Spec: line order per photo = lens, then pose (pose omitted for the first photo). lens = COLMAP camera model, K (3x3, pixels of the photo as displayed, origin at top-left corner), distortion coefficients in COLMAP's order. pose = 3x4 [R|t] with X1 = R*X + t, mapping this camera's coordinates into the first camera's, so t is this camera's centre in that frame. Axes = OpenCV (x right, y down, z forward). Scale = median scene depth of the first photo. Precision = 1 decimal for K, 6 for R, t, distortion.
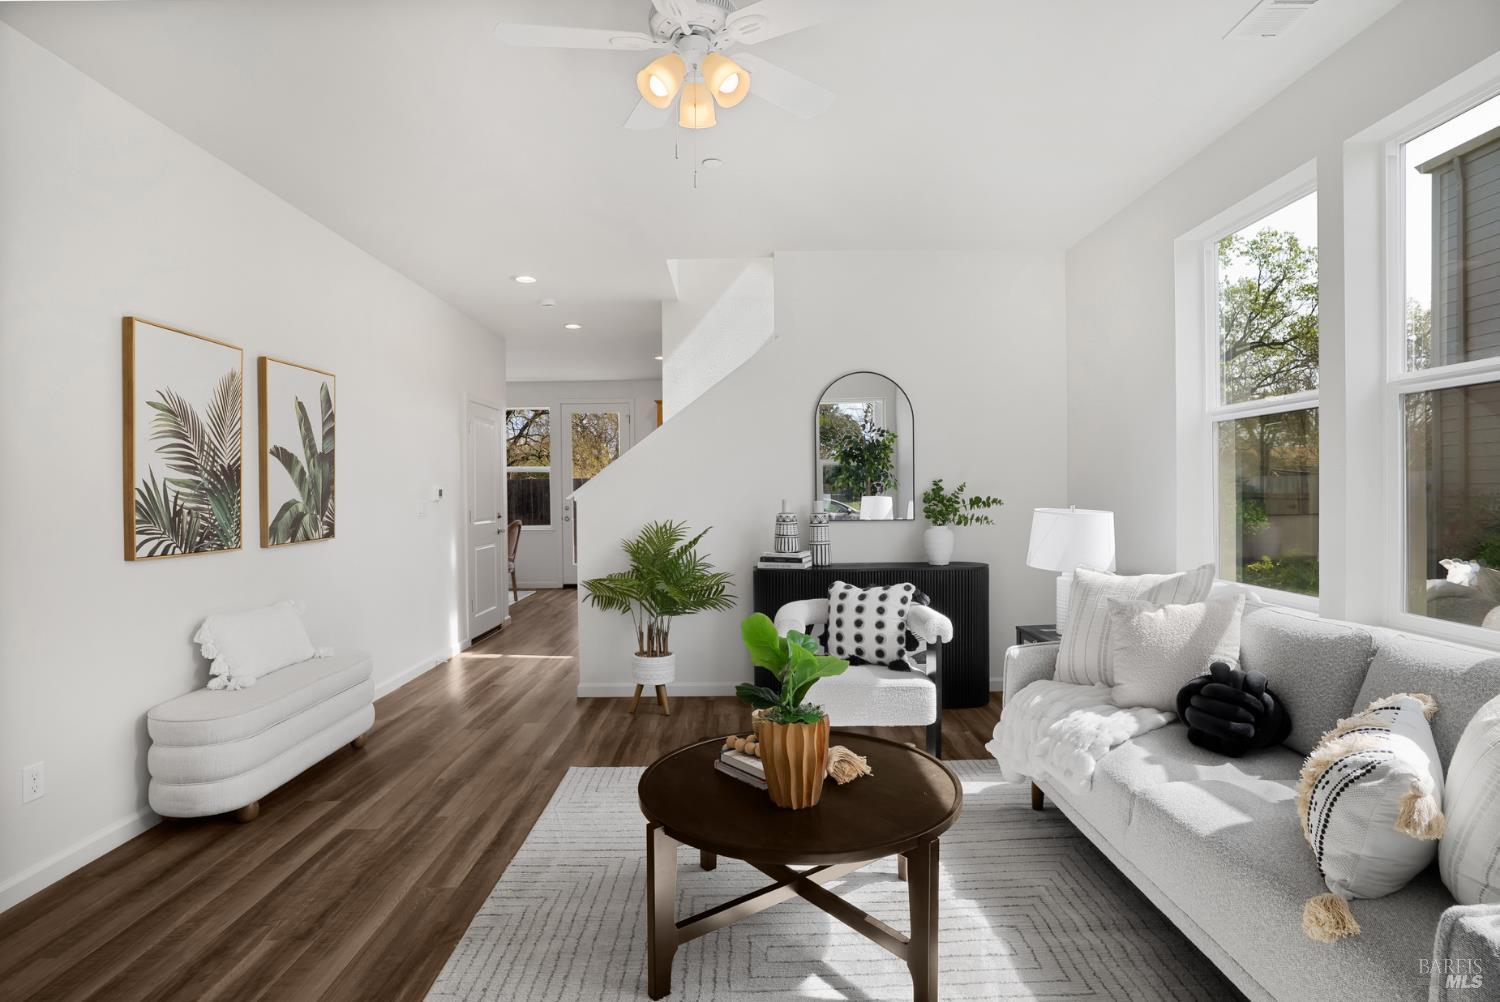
lens RADIAL K [[761.2, 0, 747.8], [0, 761.2, 492.7], [0, 0, 1]] dist [-0.060933, 0.032910]
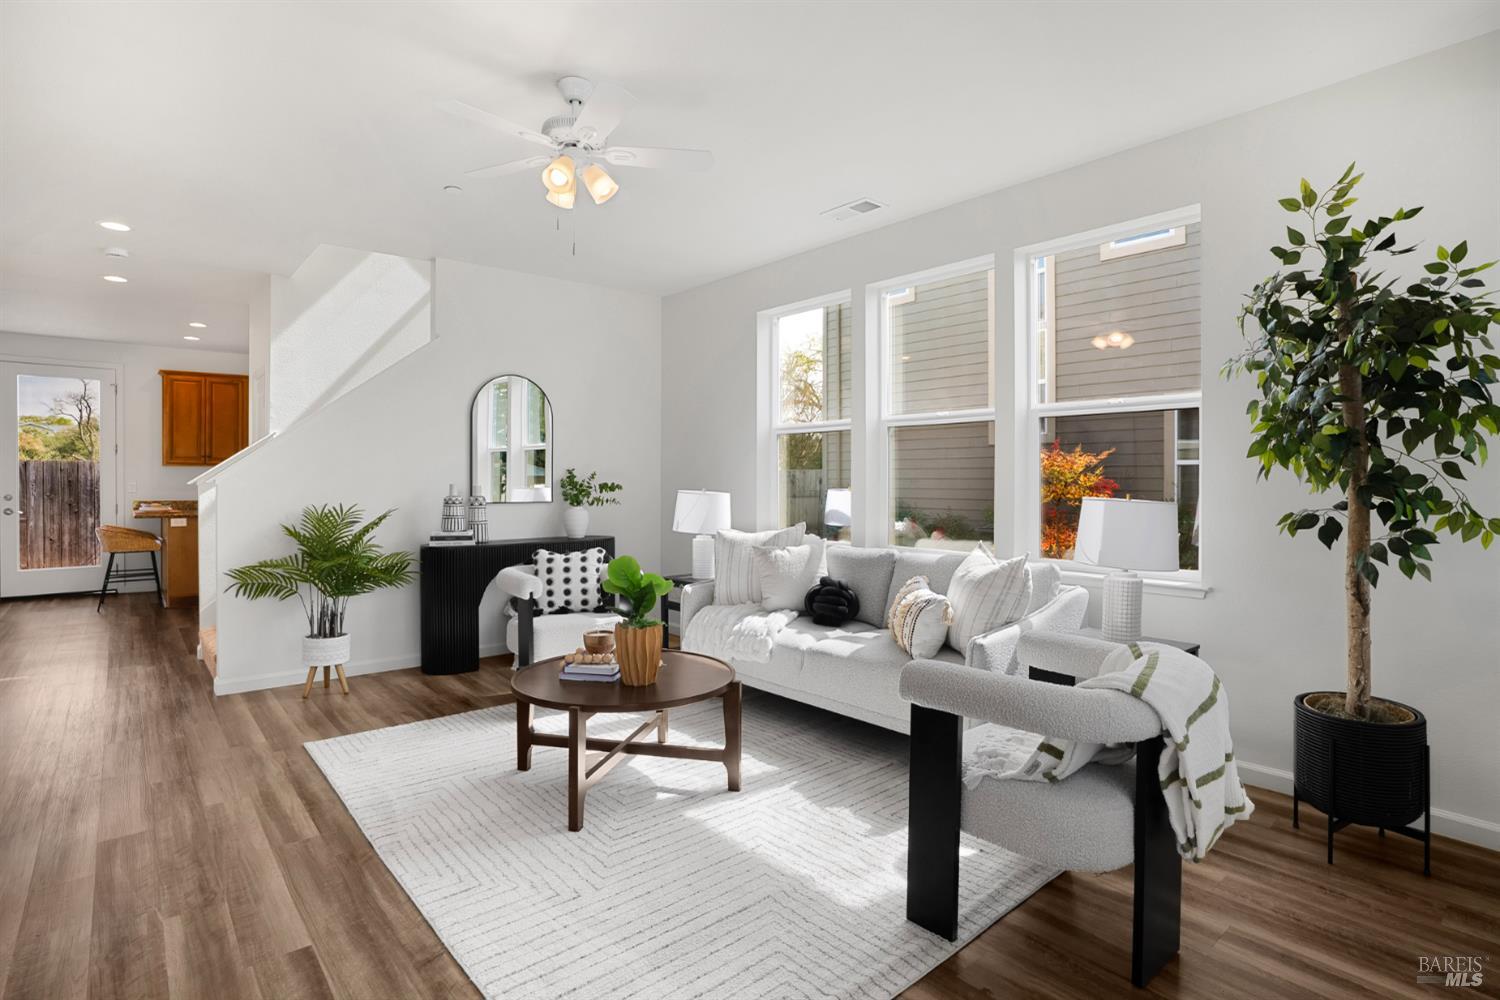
lens RADIAL K [[761.2, 0, 747.8], [0, 761.2, 491.7], [0, 0, 1]] dist [-0.060933, 0.032910]
pose [[0.764868, -0.000053, 0.644187, -0.438812], [-0.005561, 0.999962, 0.006686, 0.013496], [-0.644163, -0.008697, 0.764839, -0.161436]]
